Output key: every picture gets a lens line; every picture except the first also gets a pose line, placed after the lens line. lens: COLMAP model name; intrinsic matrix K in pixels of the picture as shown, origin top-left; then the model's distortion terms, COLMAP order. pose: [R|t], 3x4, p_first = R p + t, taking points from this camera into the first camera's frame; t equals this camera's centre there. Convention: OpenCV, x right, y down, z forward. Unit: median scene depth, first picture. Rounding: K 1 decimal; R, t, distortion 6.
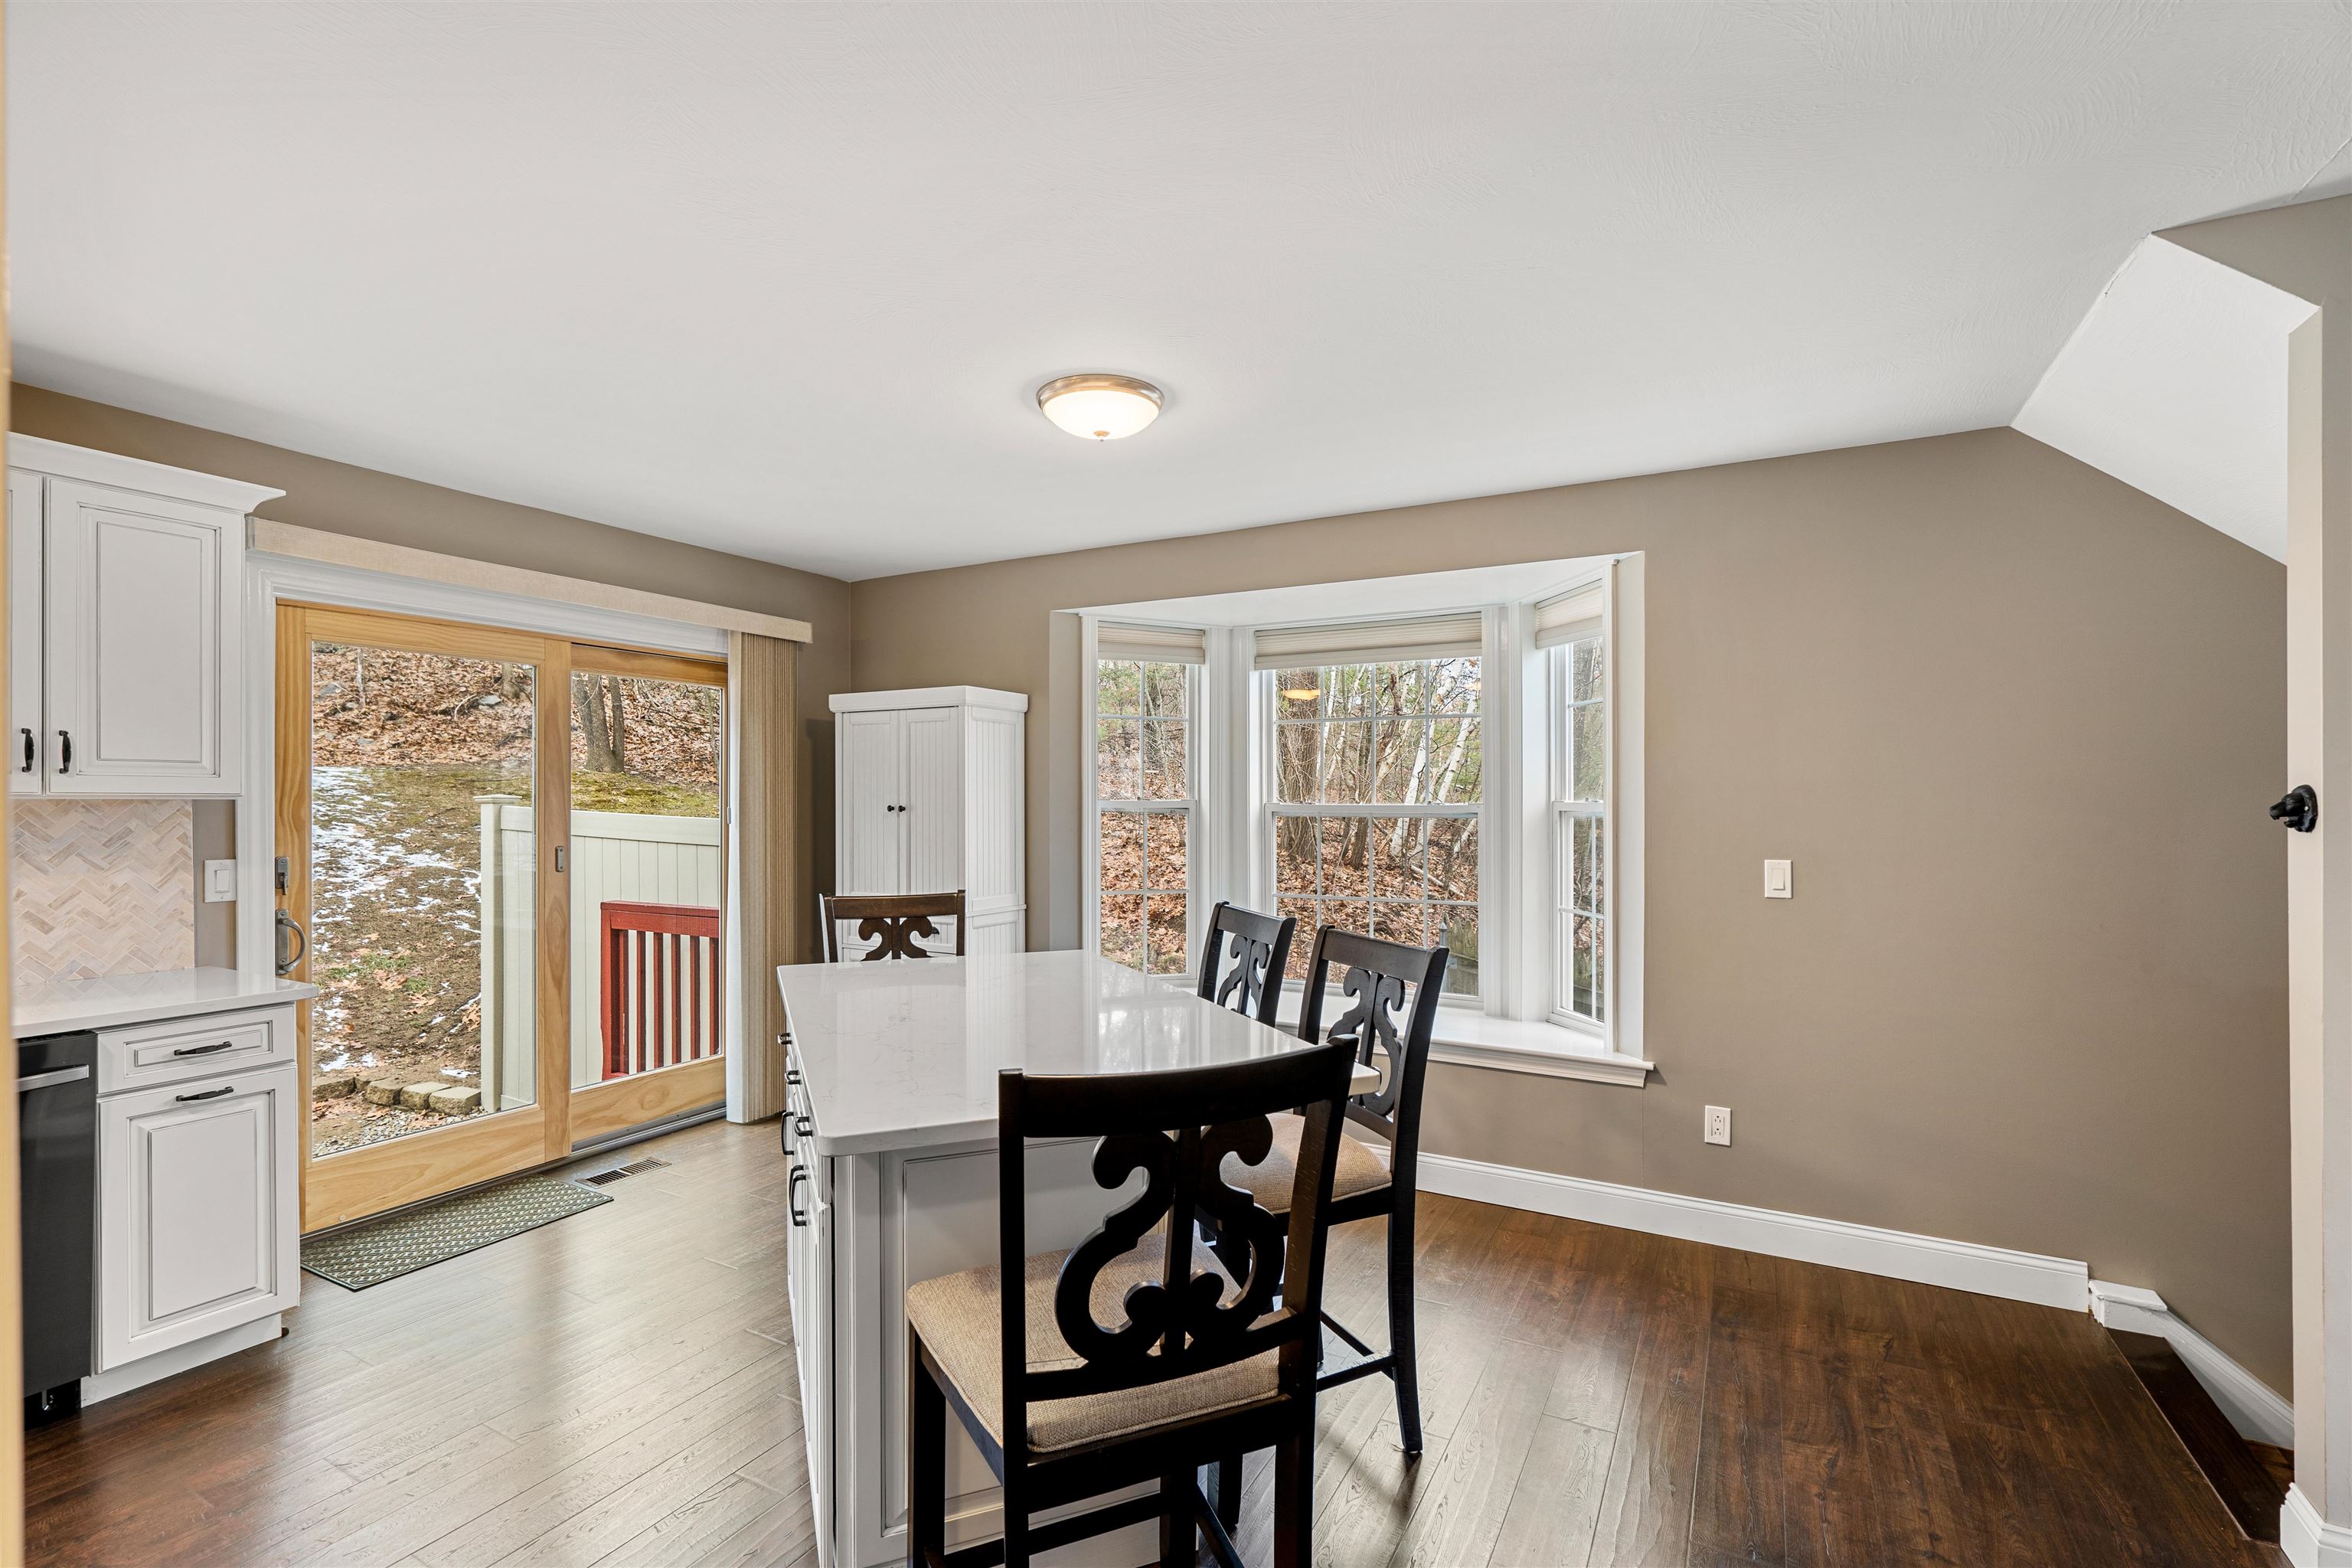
lens RADIAL K [[1061.4, 0, 1169.2], [0, 1061.4, 801.8], [0, 0, 1]] dist [-0.002151, -0.000160]
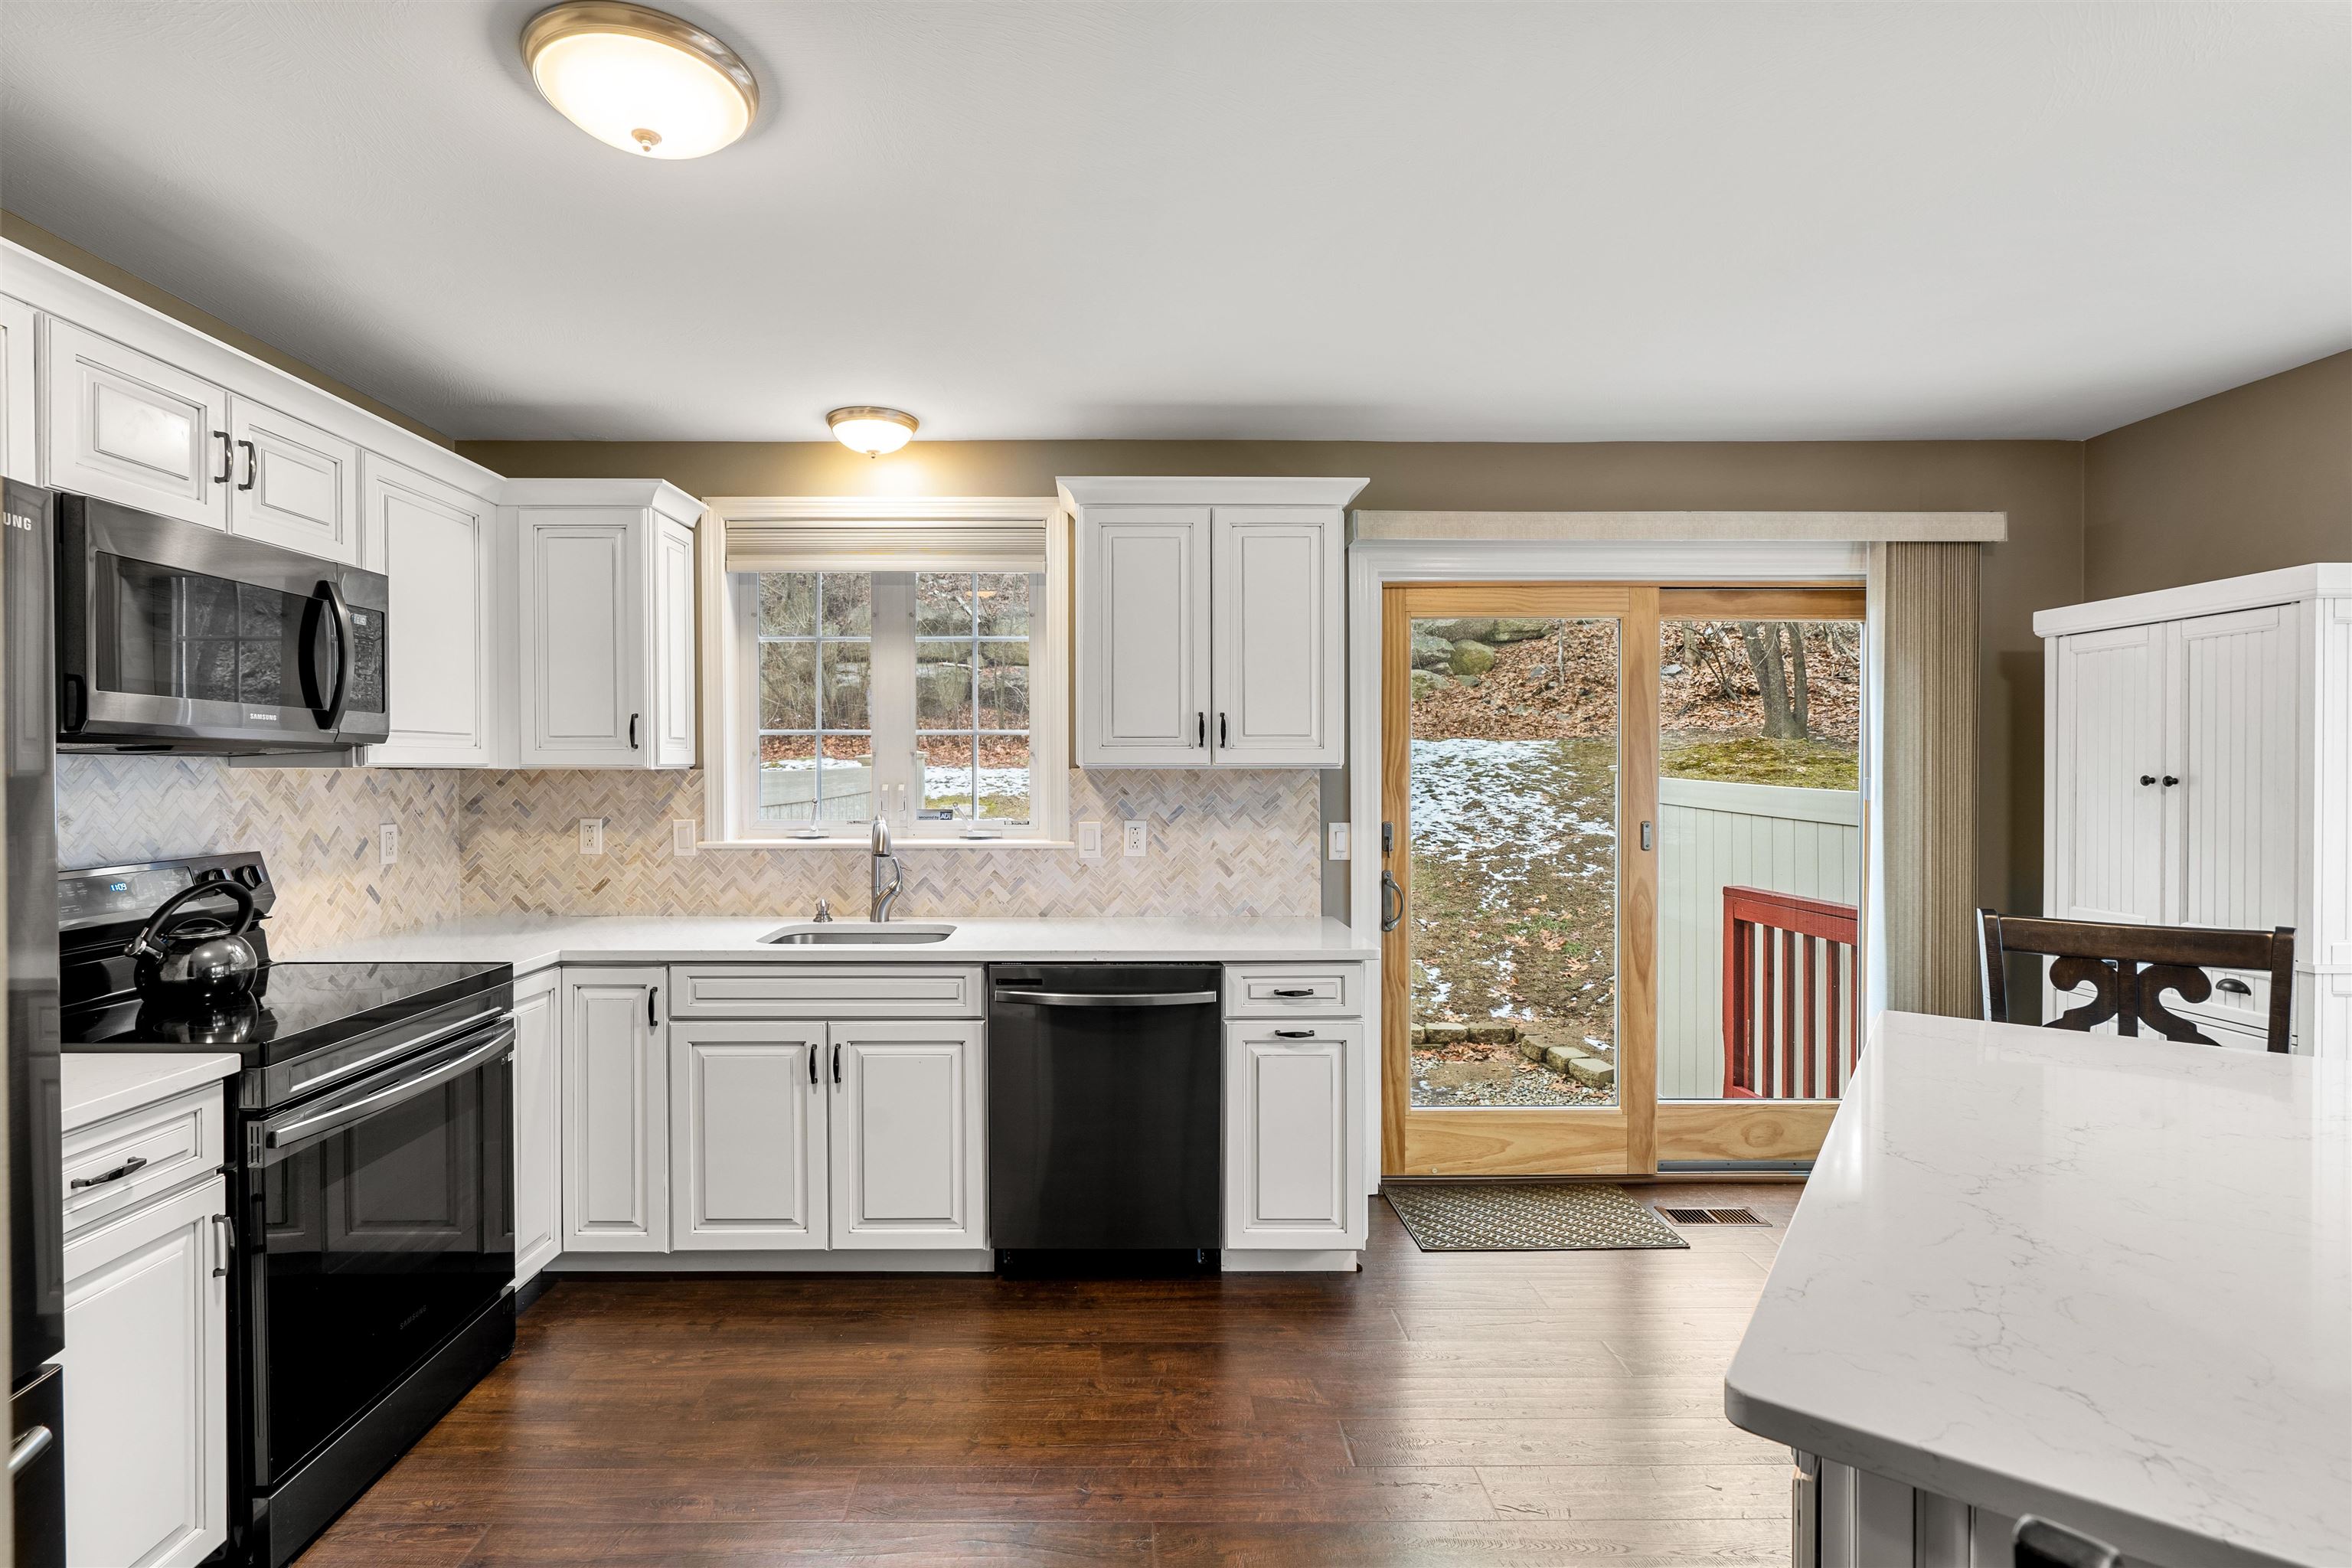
lens RADIAL K [[1097.3, 0, 1118.4], [0, 1097.3, 783.5], [0, 0, 1]] dist [-0.009293, 0.004287]
pose [[0.490643, 0.008072, -0.871323, 0.001446], [0.001203, 0.999950, 0.009941, 0.000938], [0.871360, -0.005925, 0.490609, 0.156243]]
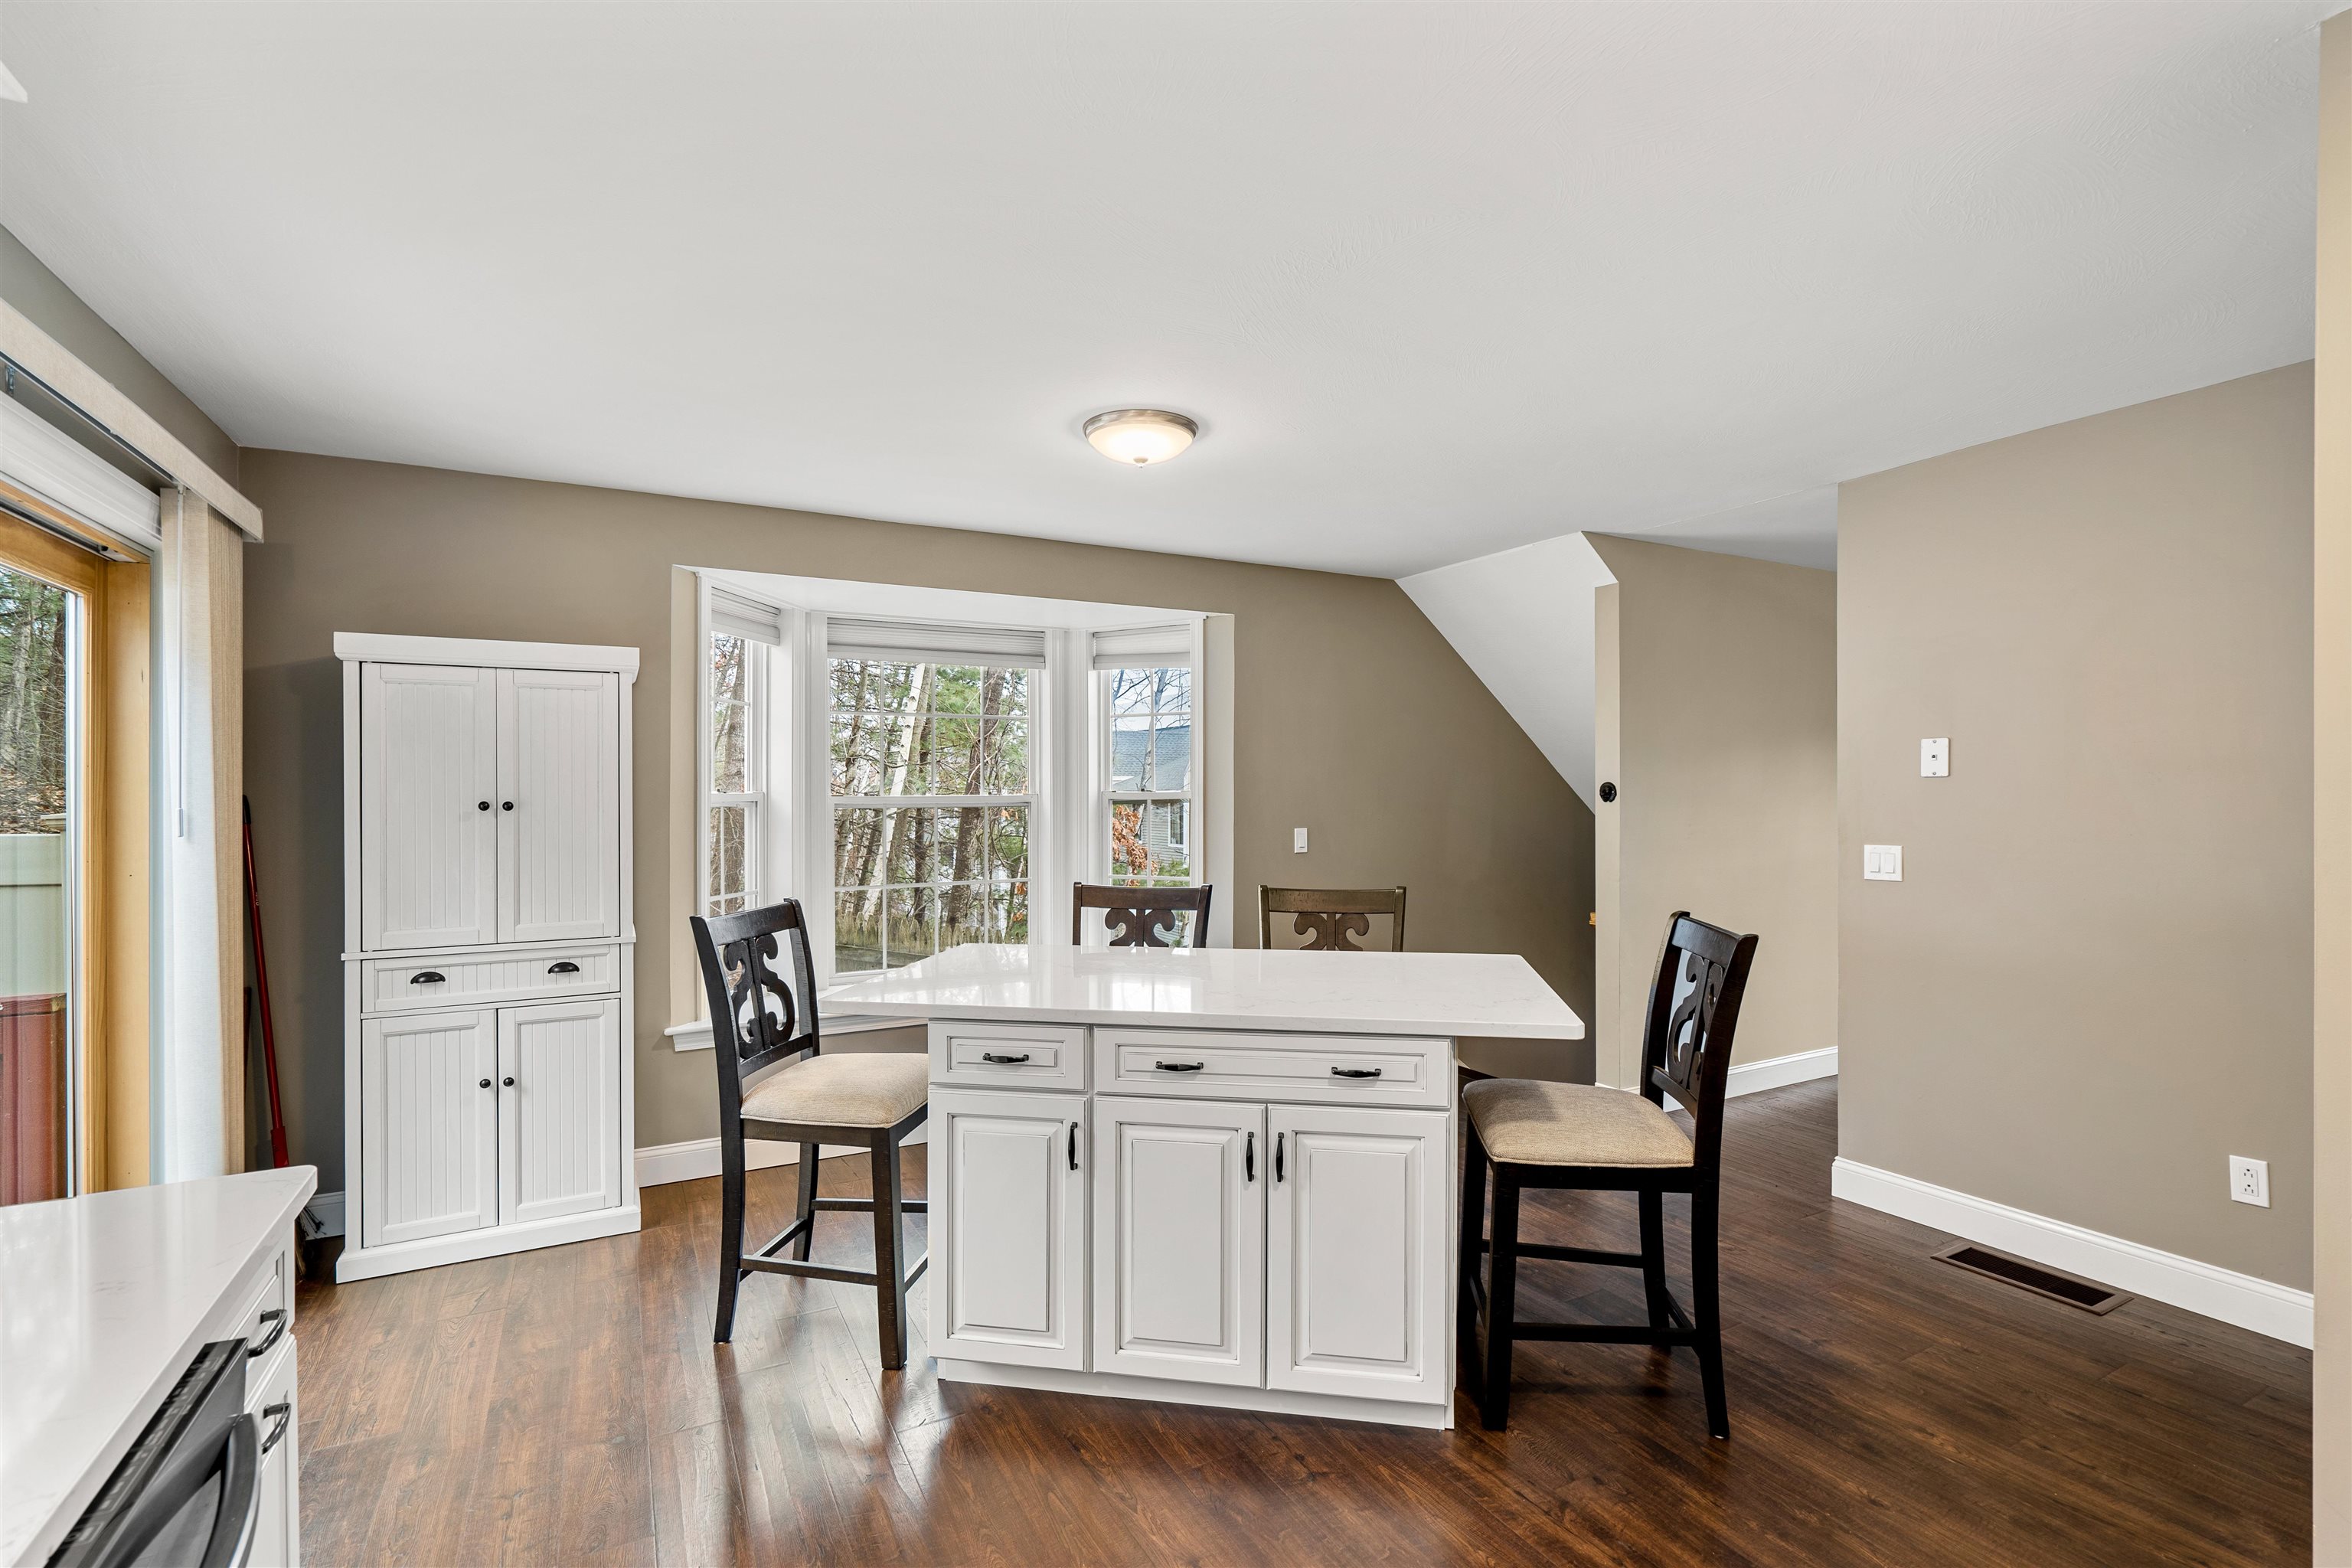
lens RADIAL K [[1062.5, 0, 1158.3], [0, 1062.5, 787.2], [0, 0, 1]] dist [-0.001078, 0.000366]
pose [[0.543058, -0.000244, 0.839695, -0.622472], [0.006764, 0.999969, -0.004084, -0.000259], [-0.839668, 0.007897, 0.543043, 0.246690]]
